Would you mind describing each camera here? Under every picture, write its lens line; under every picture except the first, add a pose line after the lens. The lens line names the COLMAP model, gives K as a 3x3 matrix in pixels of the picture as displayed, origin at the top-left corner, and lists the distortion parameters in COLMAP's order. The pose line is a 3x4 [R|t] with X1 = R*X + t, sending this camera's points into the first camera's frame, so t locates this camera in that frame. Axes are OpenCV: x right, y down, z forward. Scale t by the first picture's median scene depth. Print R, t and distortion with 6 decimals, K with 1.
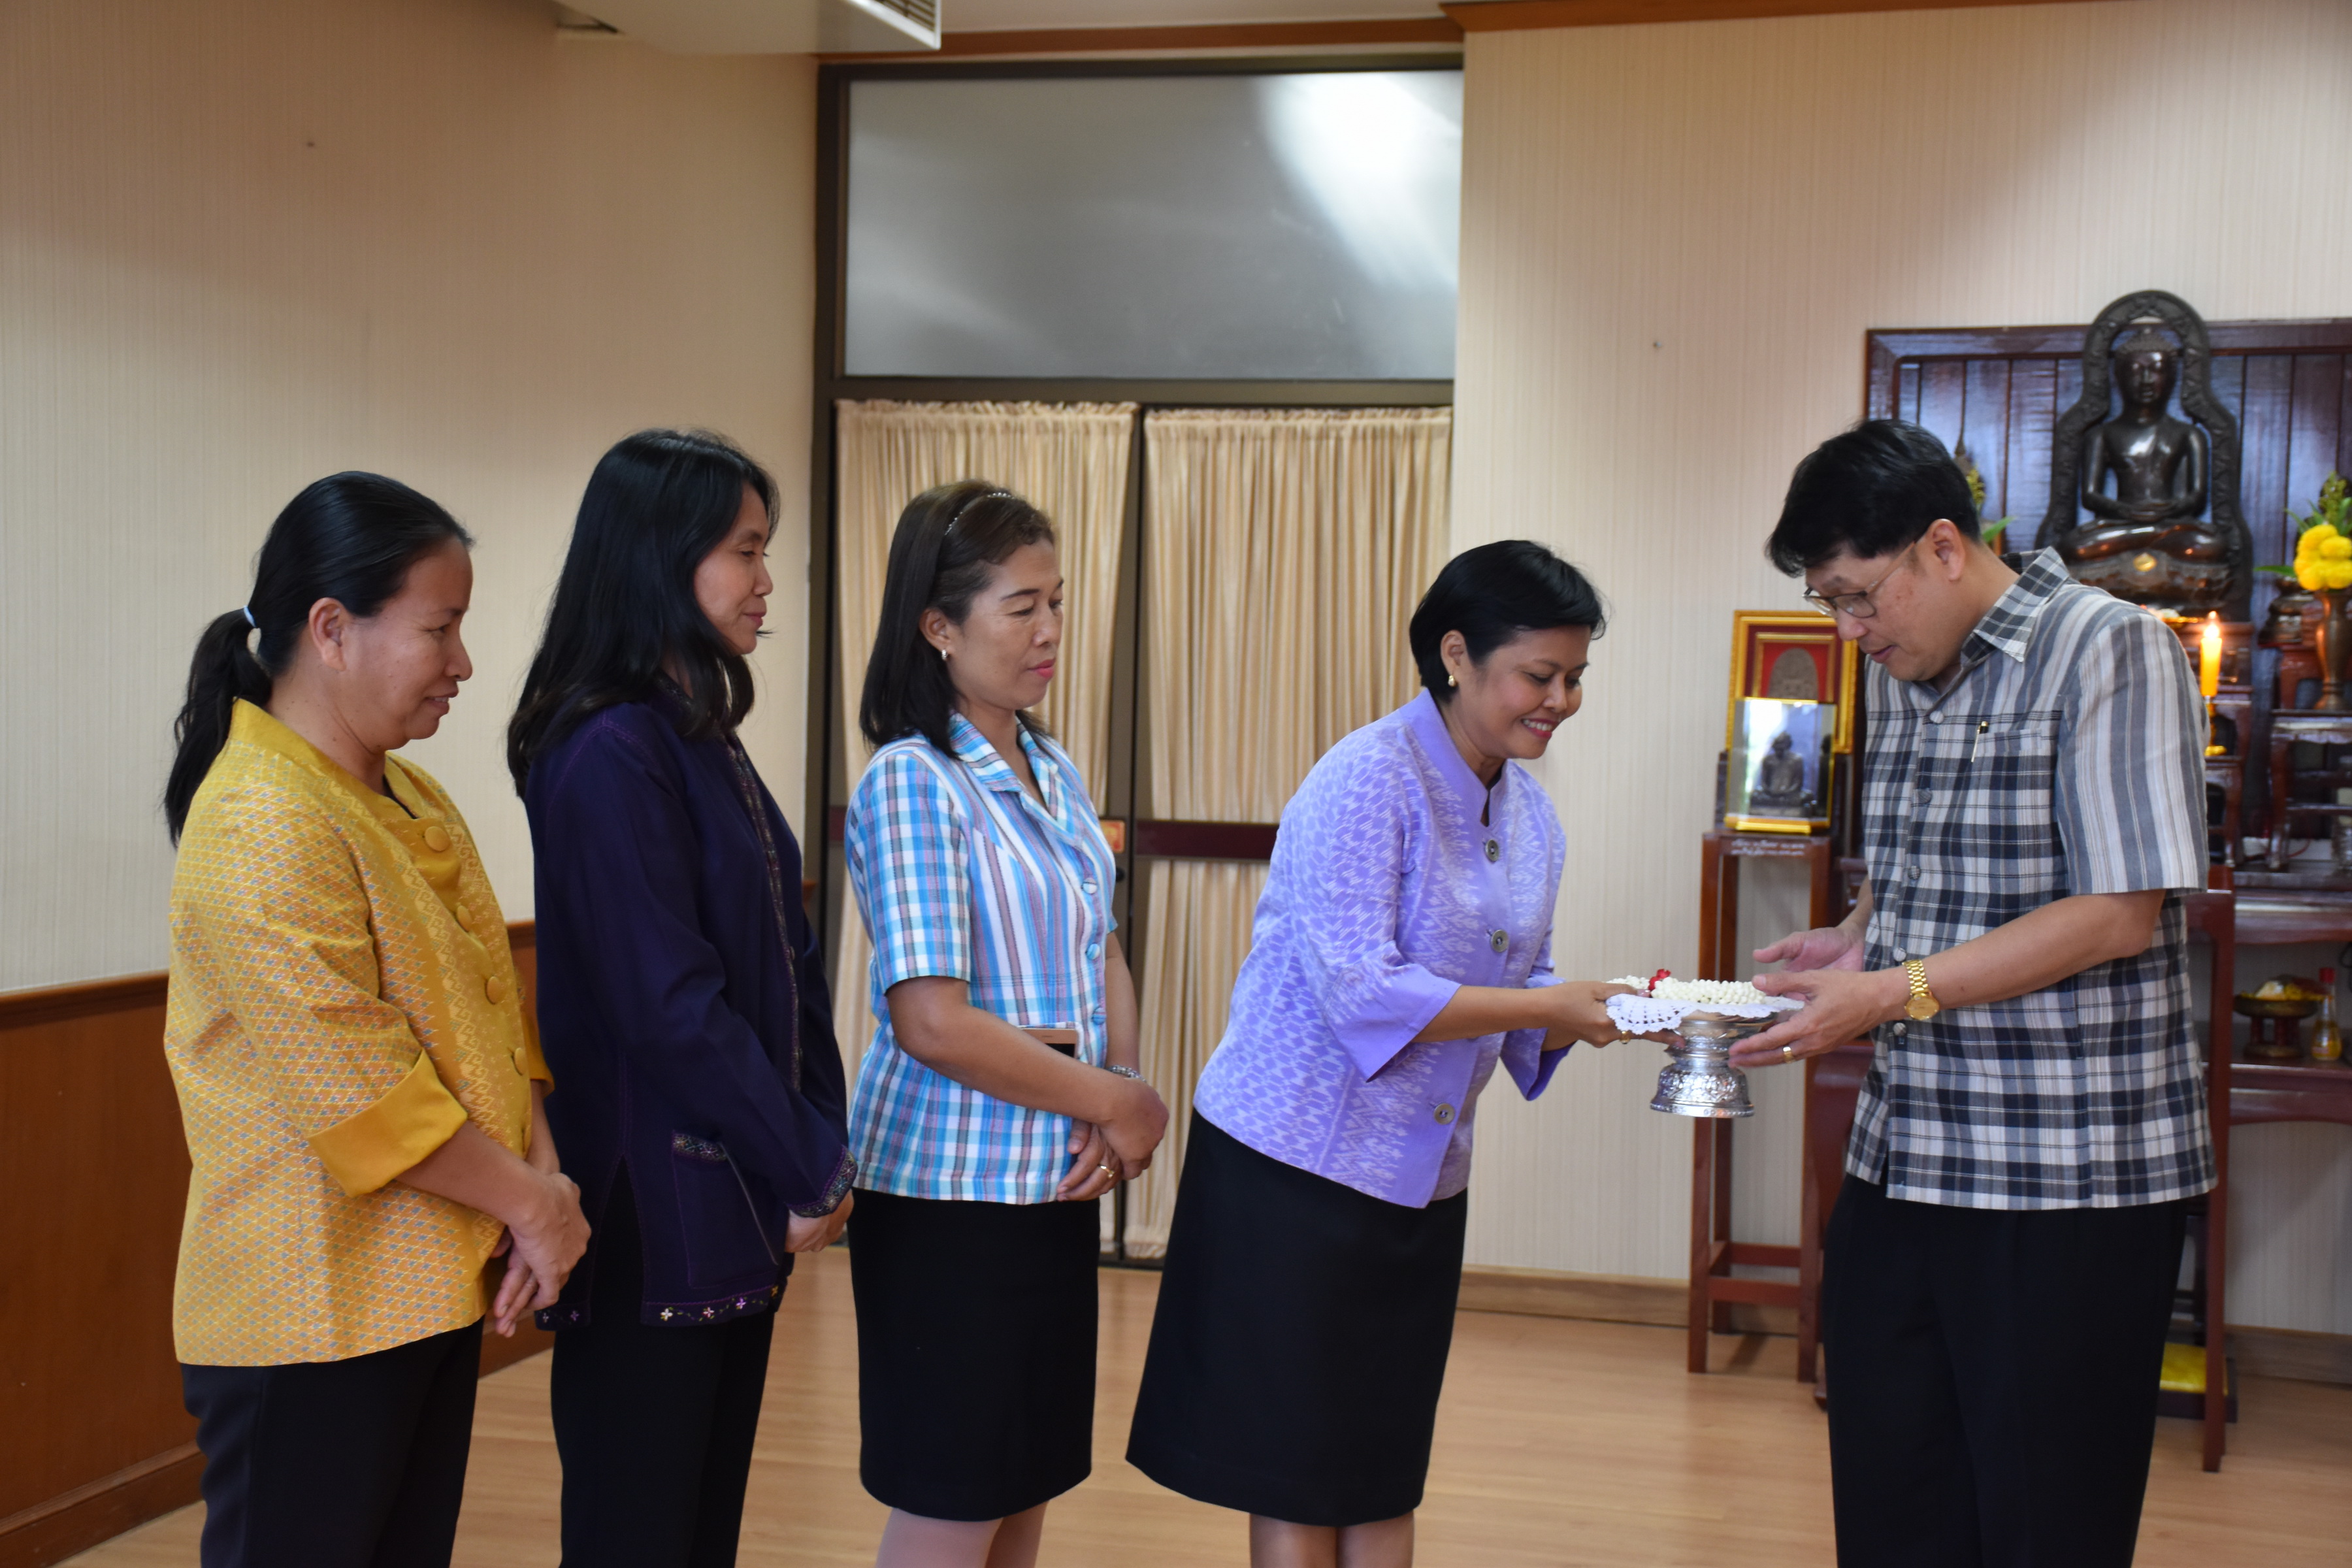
lens RADIAL K [[3635.4, 0, 1231.3], [0, 3635.4, 748.9], [0, 0, 1]] dist [0.226593, 0.000000]
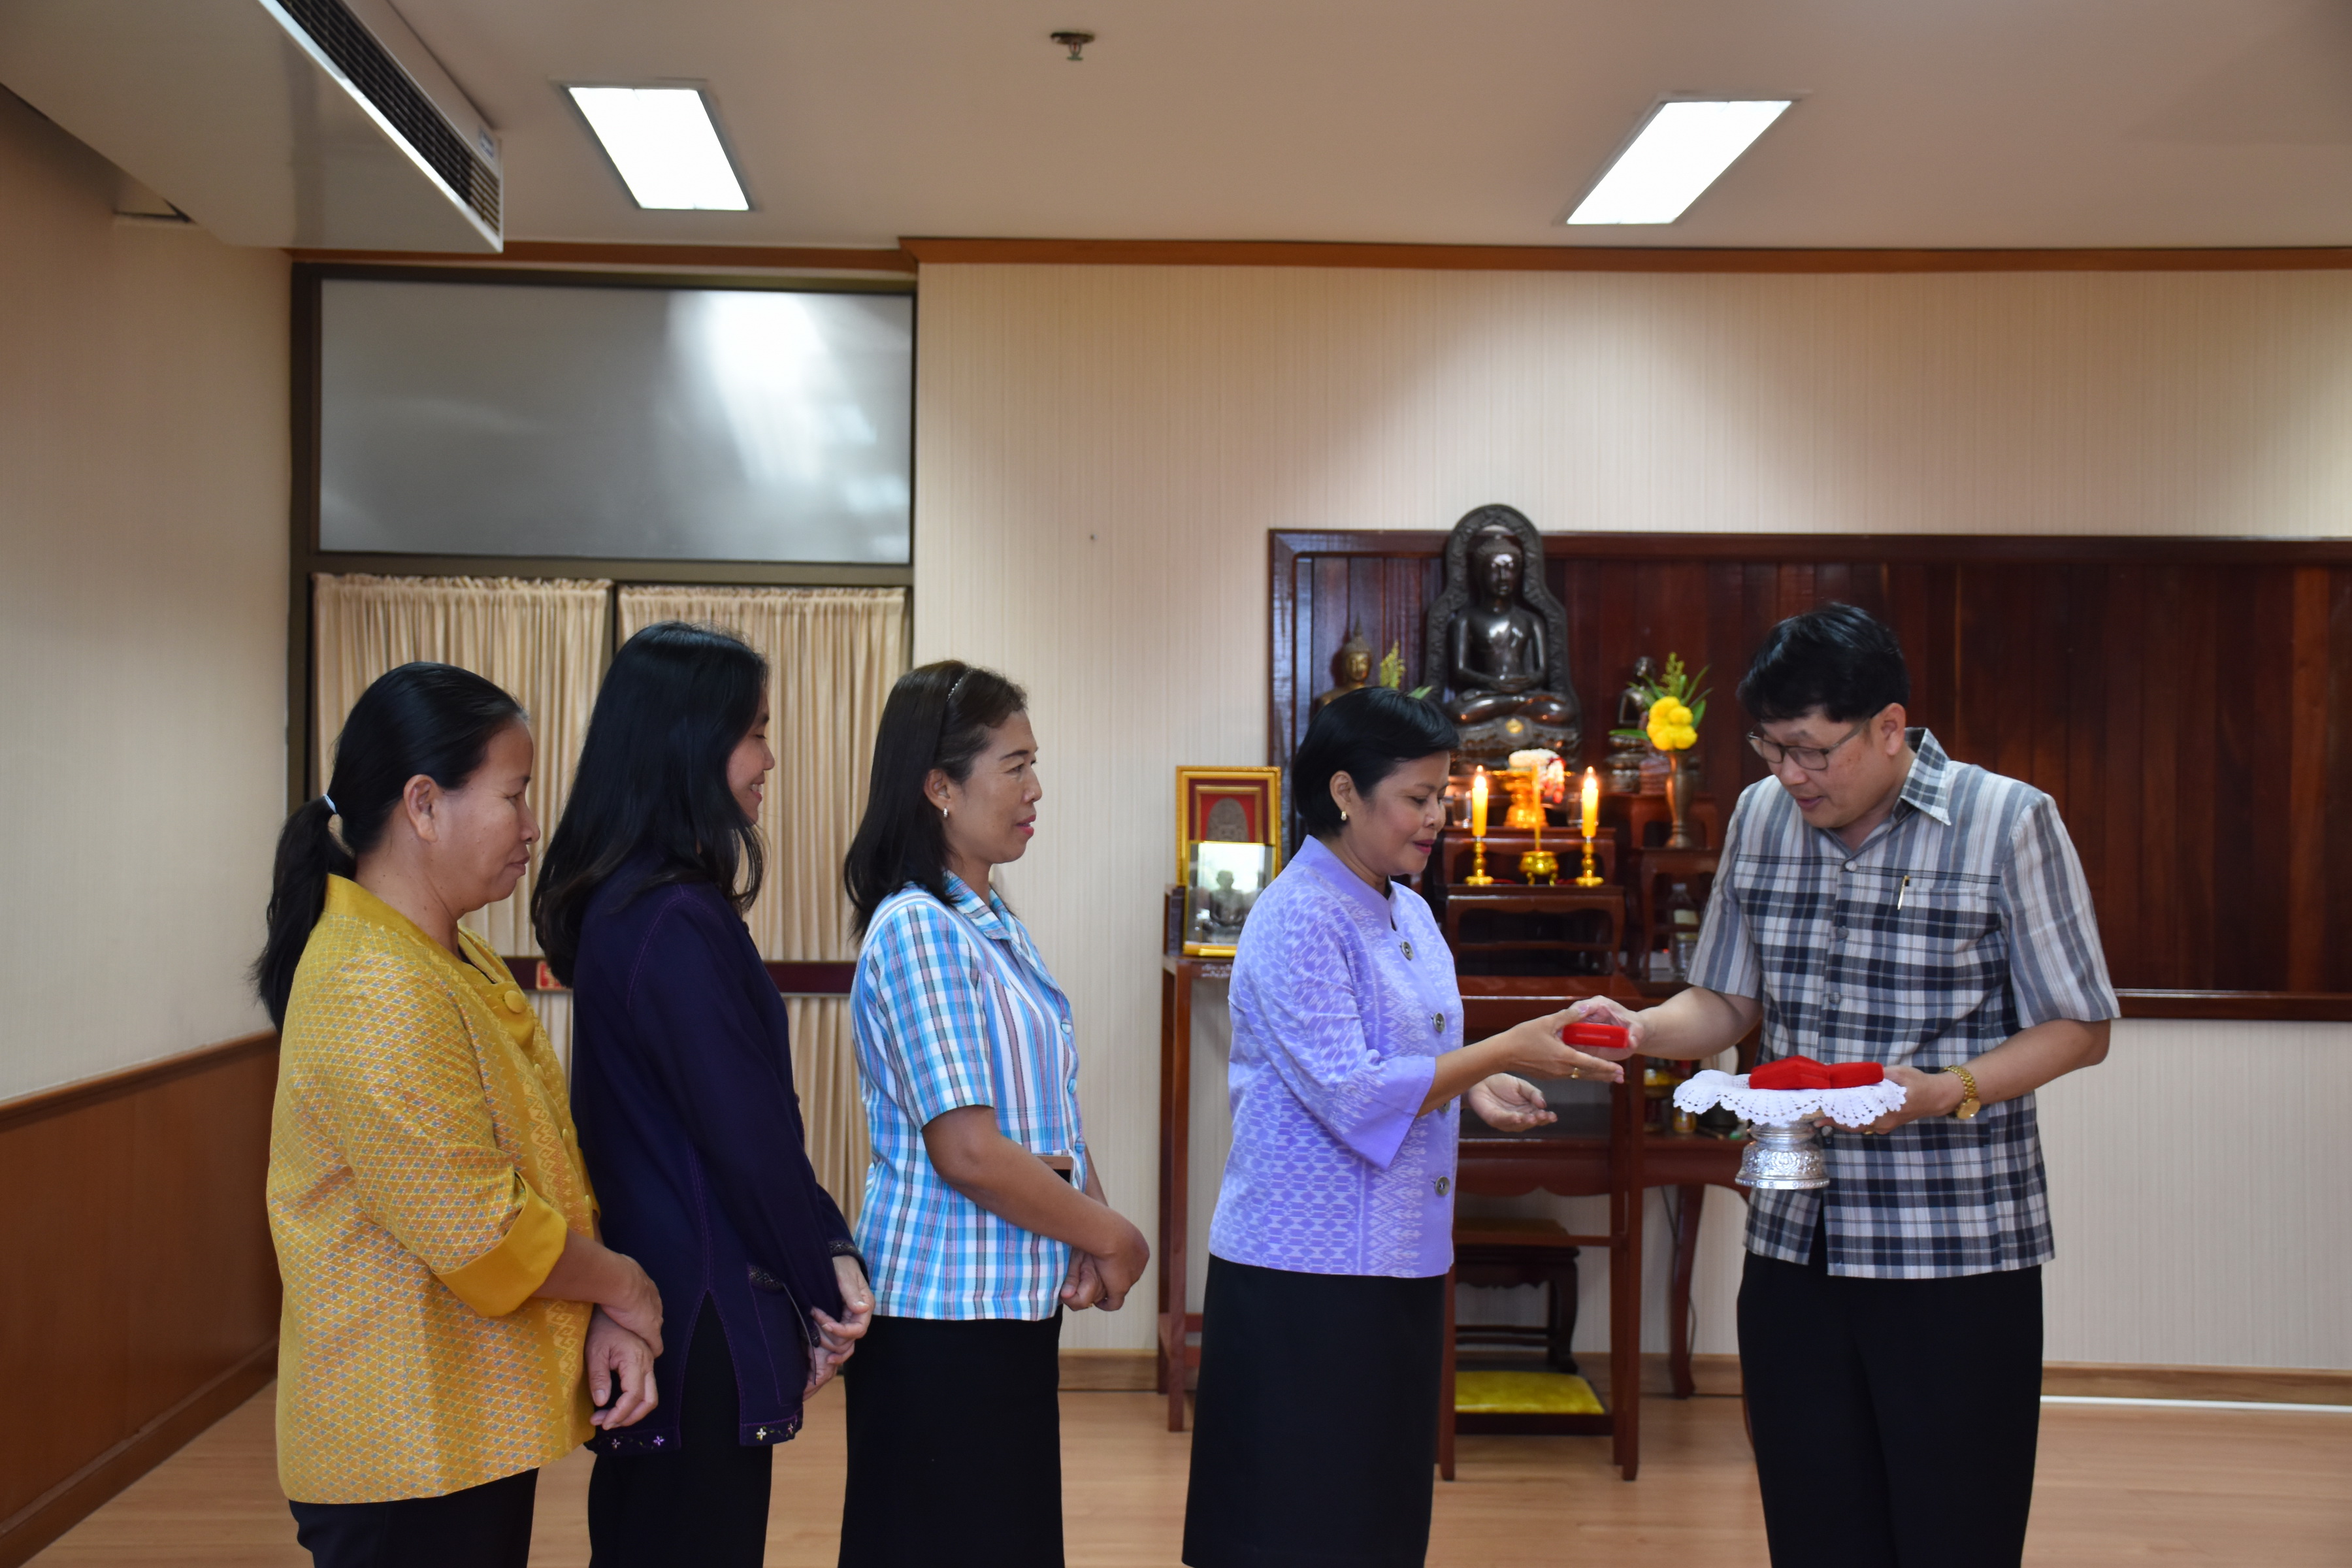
lens RADIAL K [[3161.4, 0, 1176.7], [0, 3161.4, 758.4], [0, 0, 1]] dist [0.164966, 0.000000]
pose [[0.955701, -0.004788, 0.294302, -0.294894], [0.015839, 0.999256, -0.035178, -0.009358], [-0.293914, 0.038281, 0.955065, 0.070528]]
